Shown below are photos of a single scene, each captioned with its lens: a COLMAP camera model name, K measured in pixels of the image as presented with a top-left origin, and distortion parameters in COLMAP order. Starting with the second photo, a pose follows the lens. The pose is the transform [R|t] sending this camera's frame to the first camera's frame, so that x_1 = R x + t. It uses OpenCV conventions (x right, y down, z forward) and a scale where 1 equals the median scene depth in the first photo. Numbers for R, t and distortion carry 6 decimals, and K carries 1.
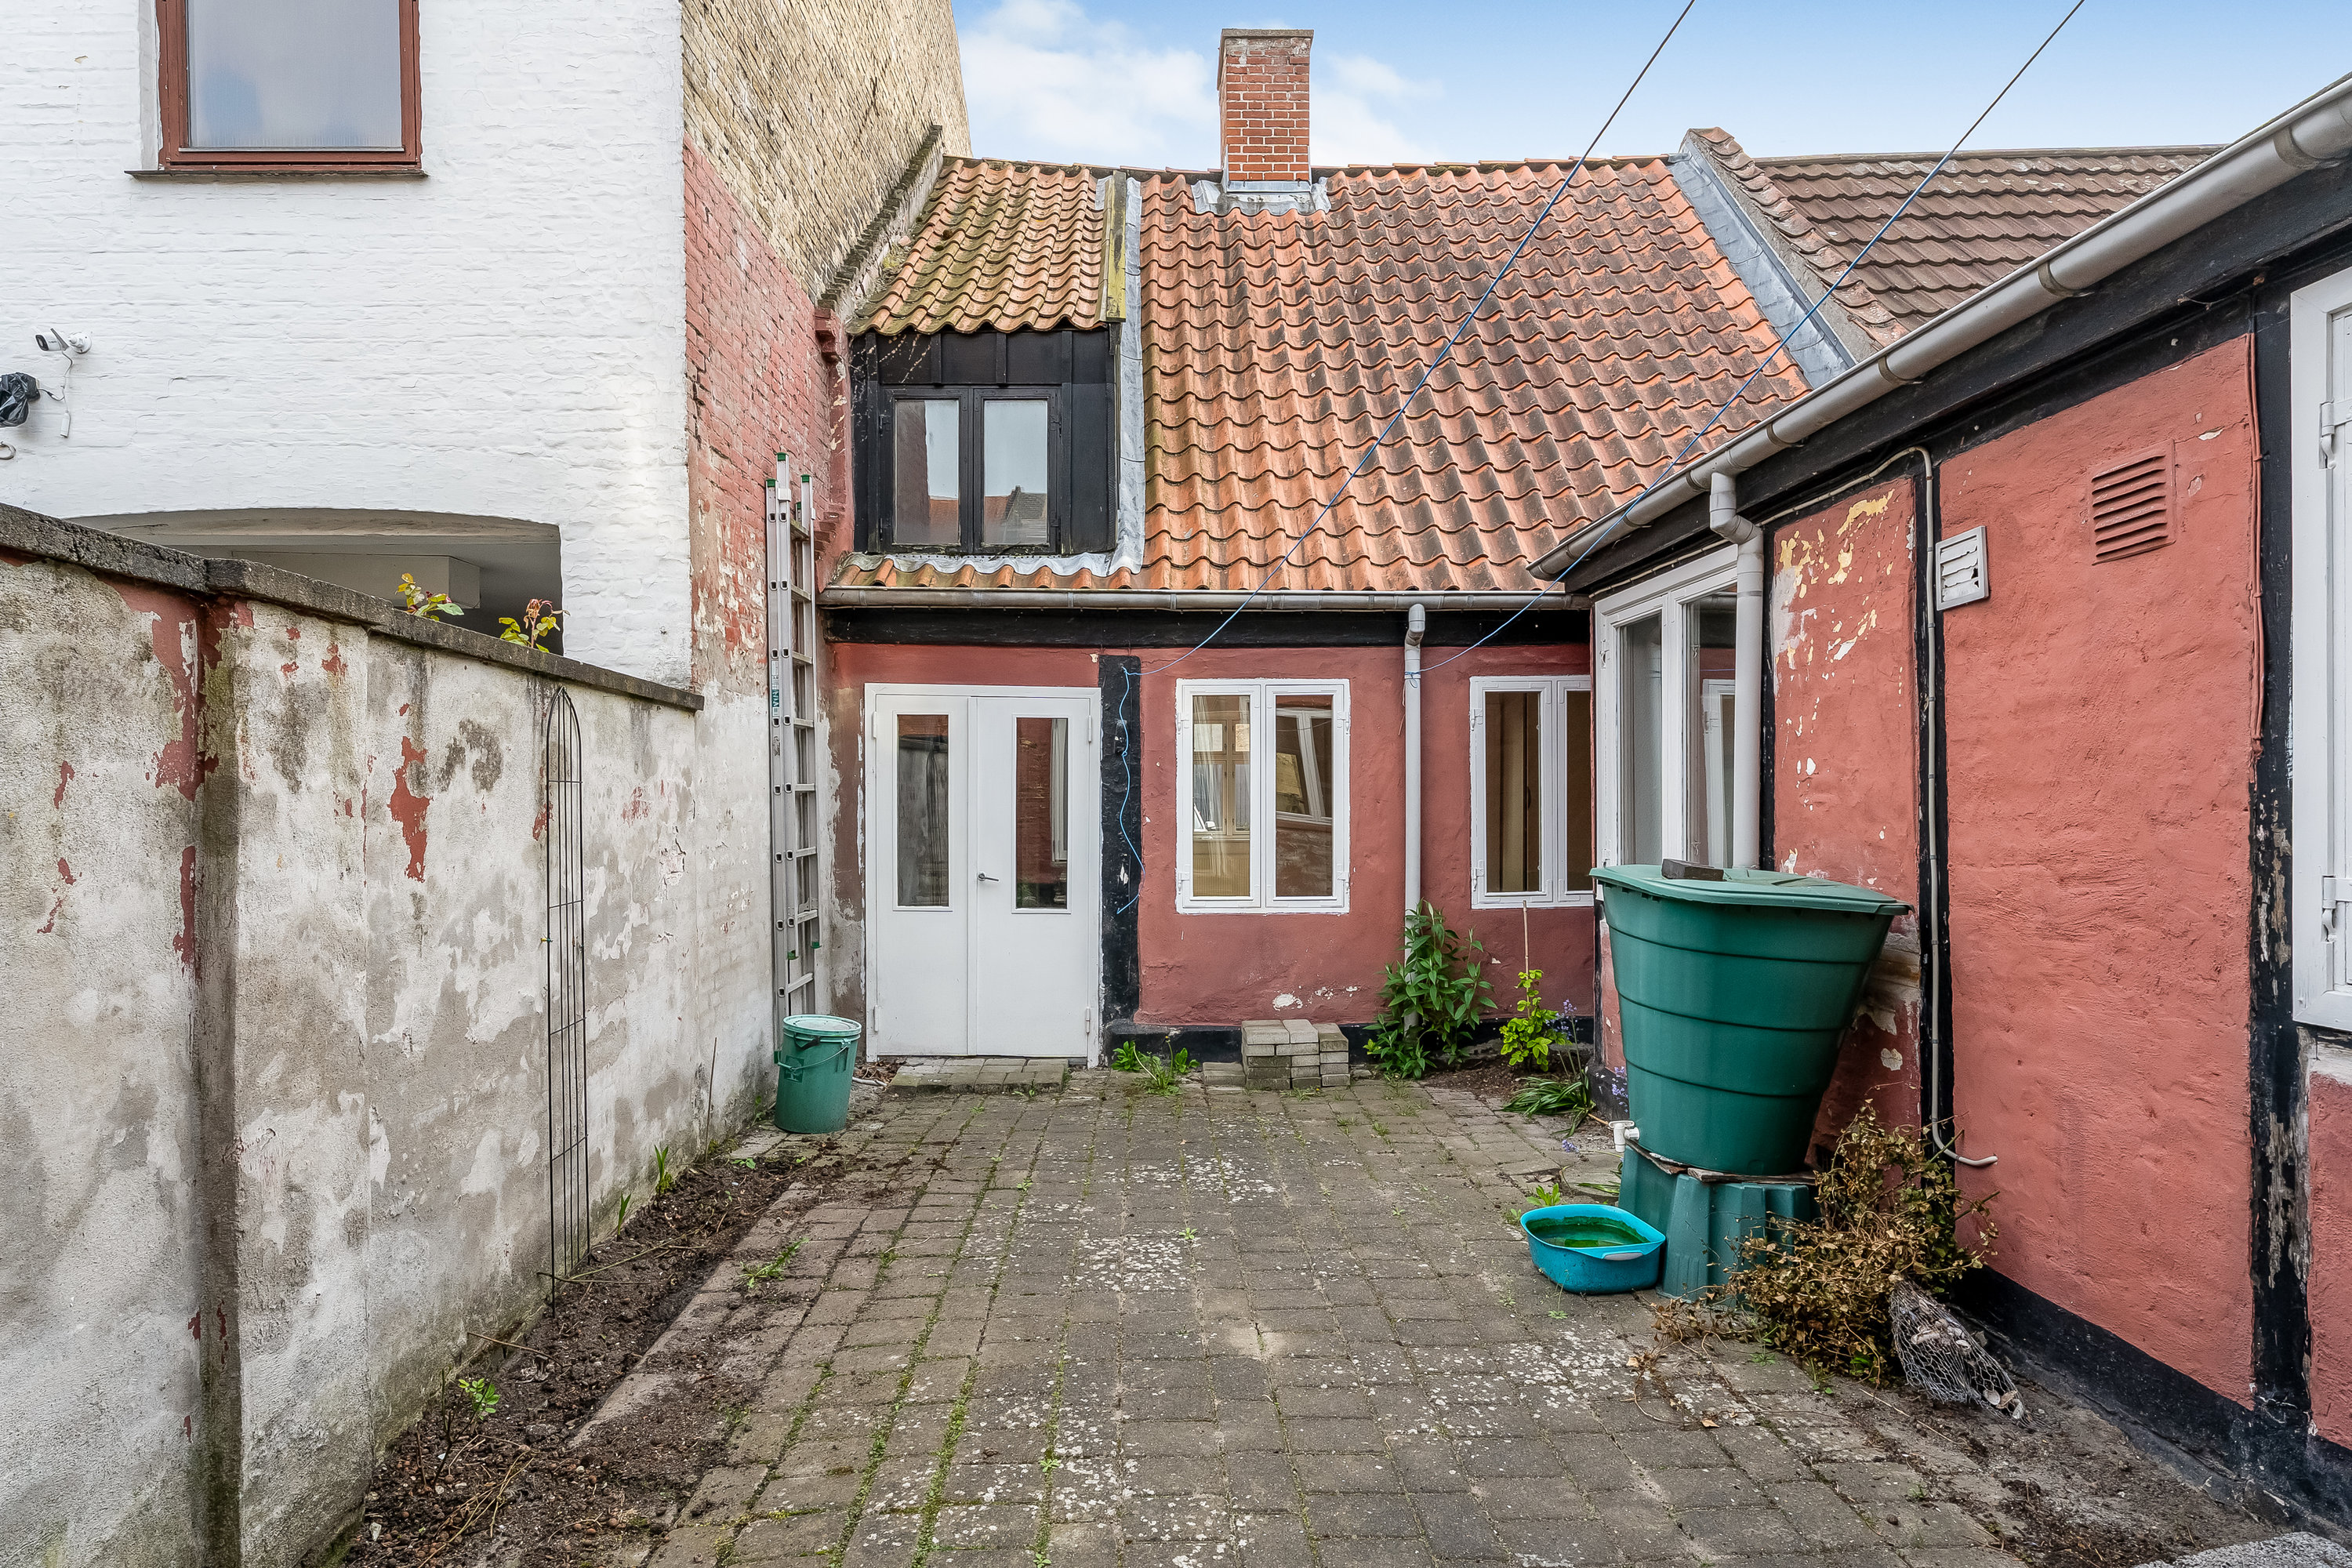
lens RADIAL K [[1198.4, 0, 1176.0], [0, 1198.4, 795.4], [0, 0, 1]] dist [0.003090, 0.000264]
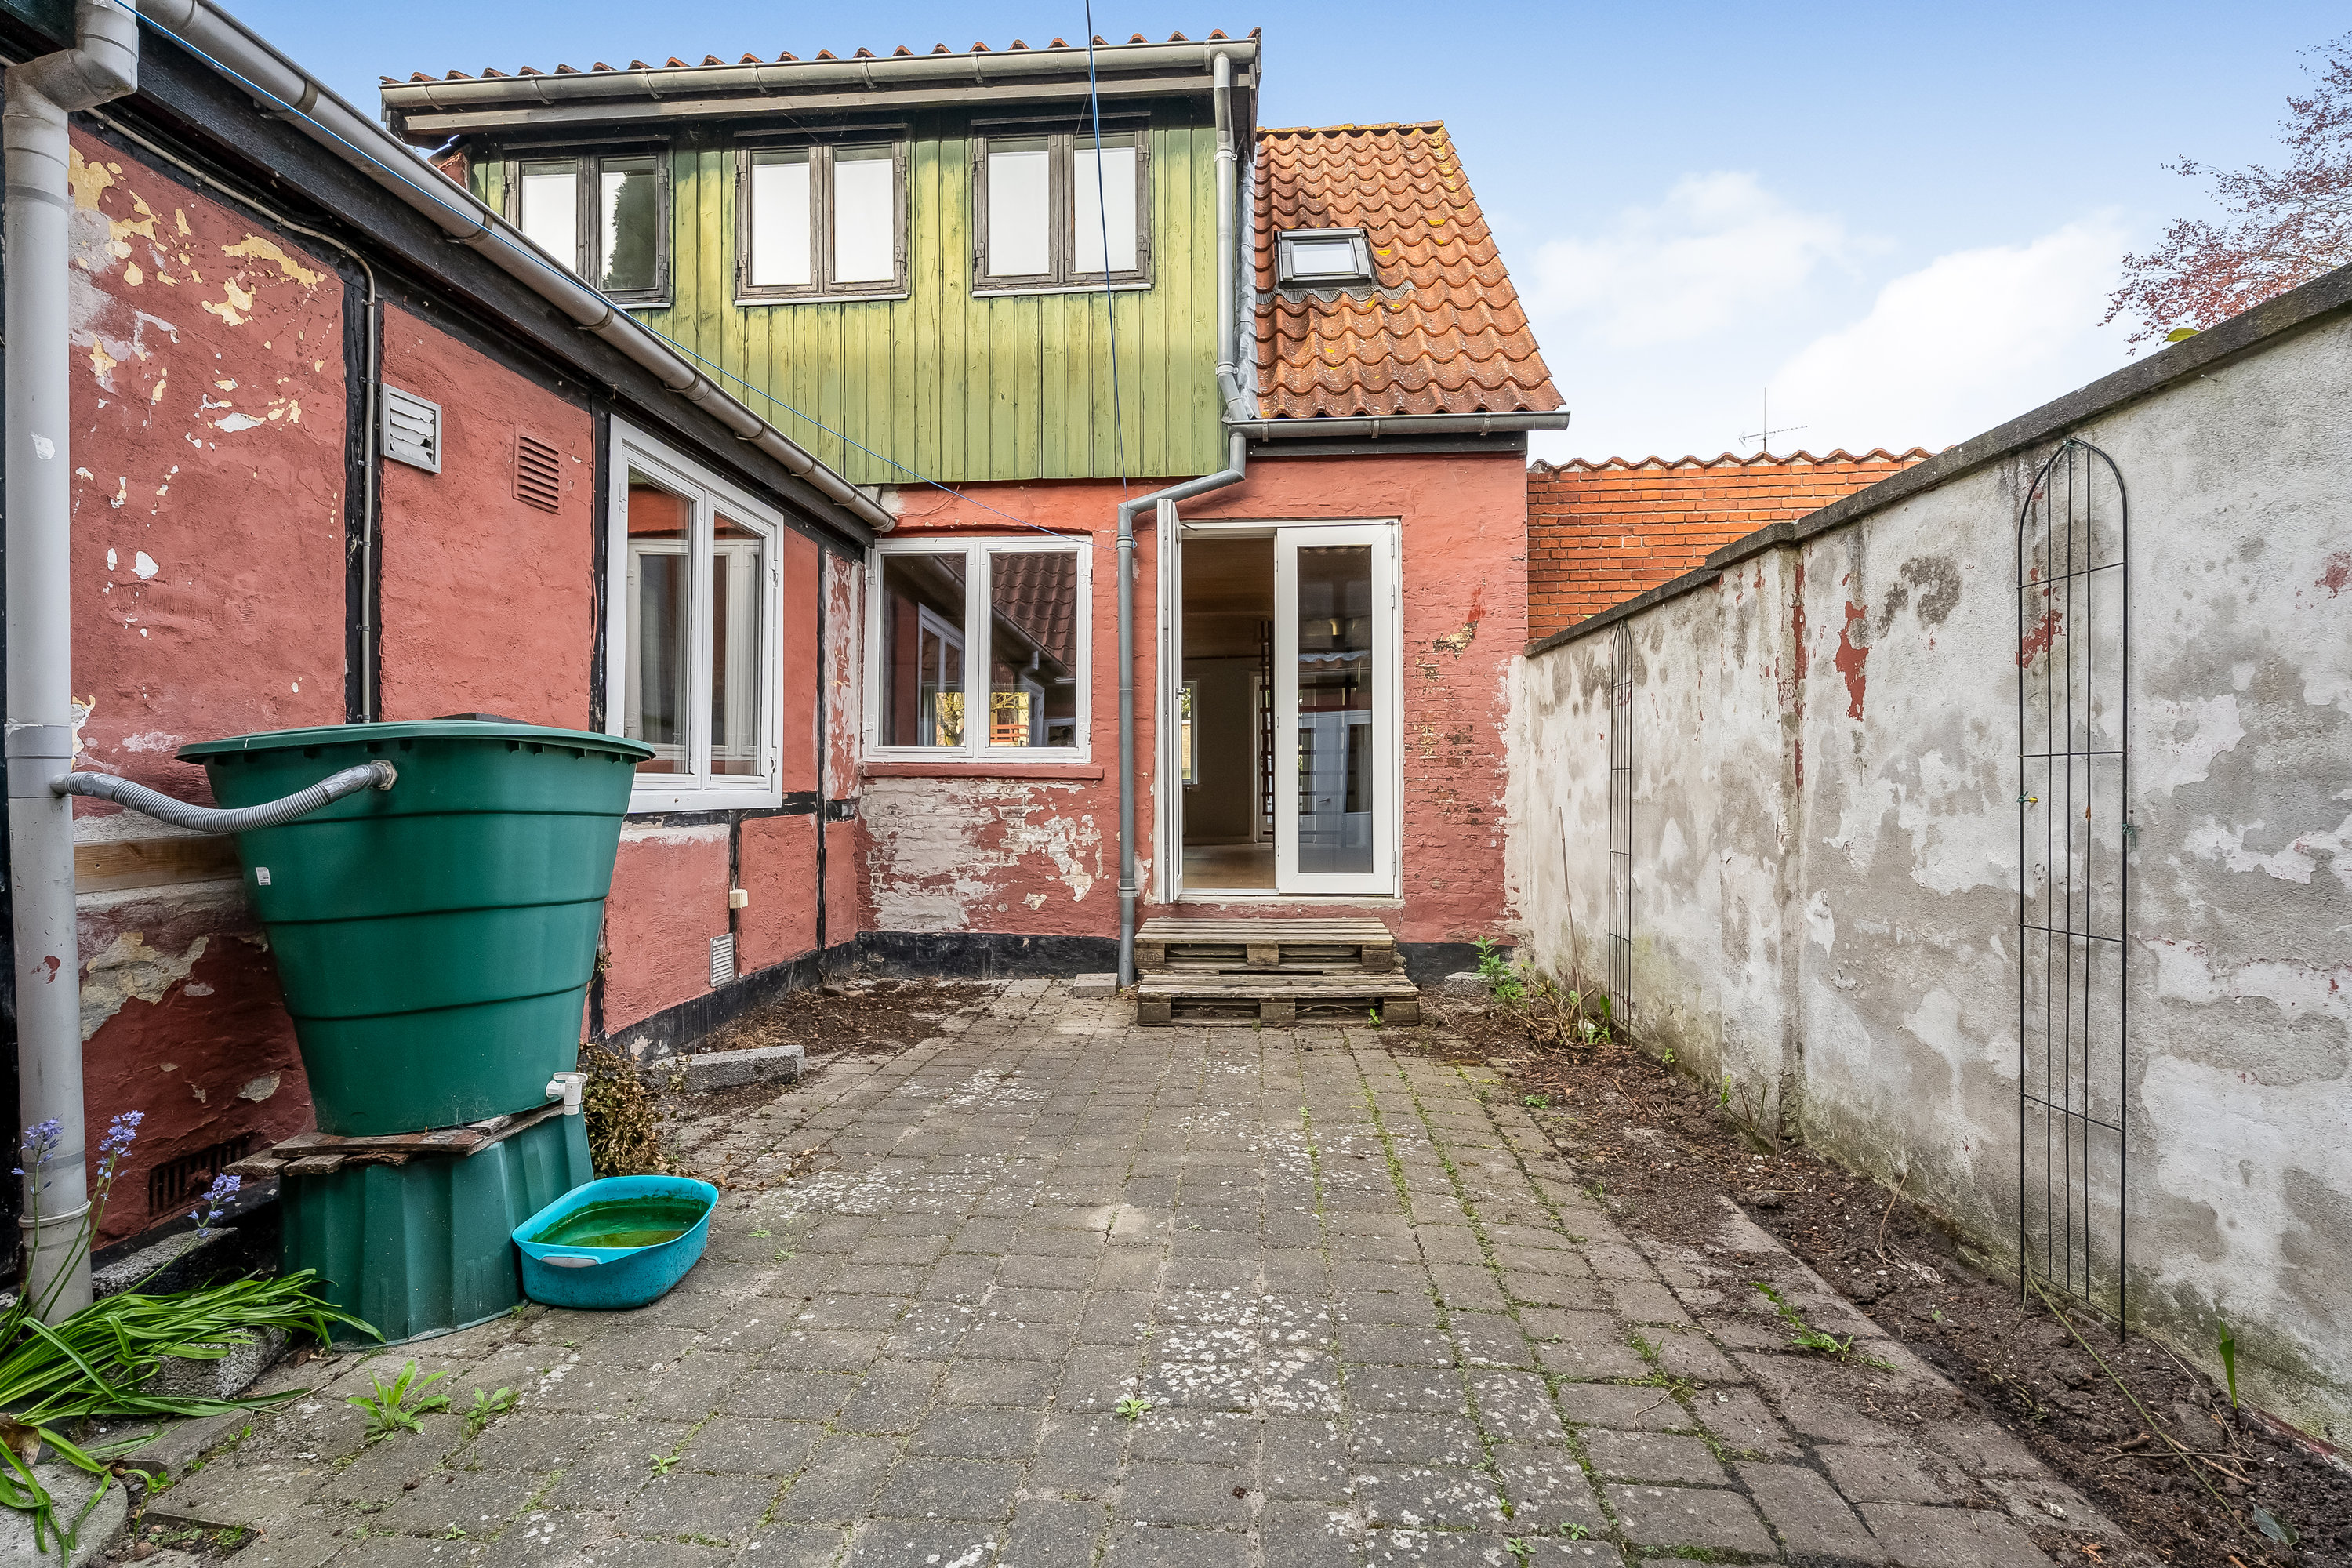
lens RADIAL K [[1029.7, 0, 1174.8], [0, 1029.7, 791.2], [0, 0, 1]] dist [-0.005407, 0.002540]
pose [[-0.992029, 0.006199, 0.125857, -0.087262], [0.006271, 0.999980, 0.000176, 0.125243], [-0.125854, 0.000964, -0.992048, 1.910998]]
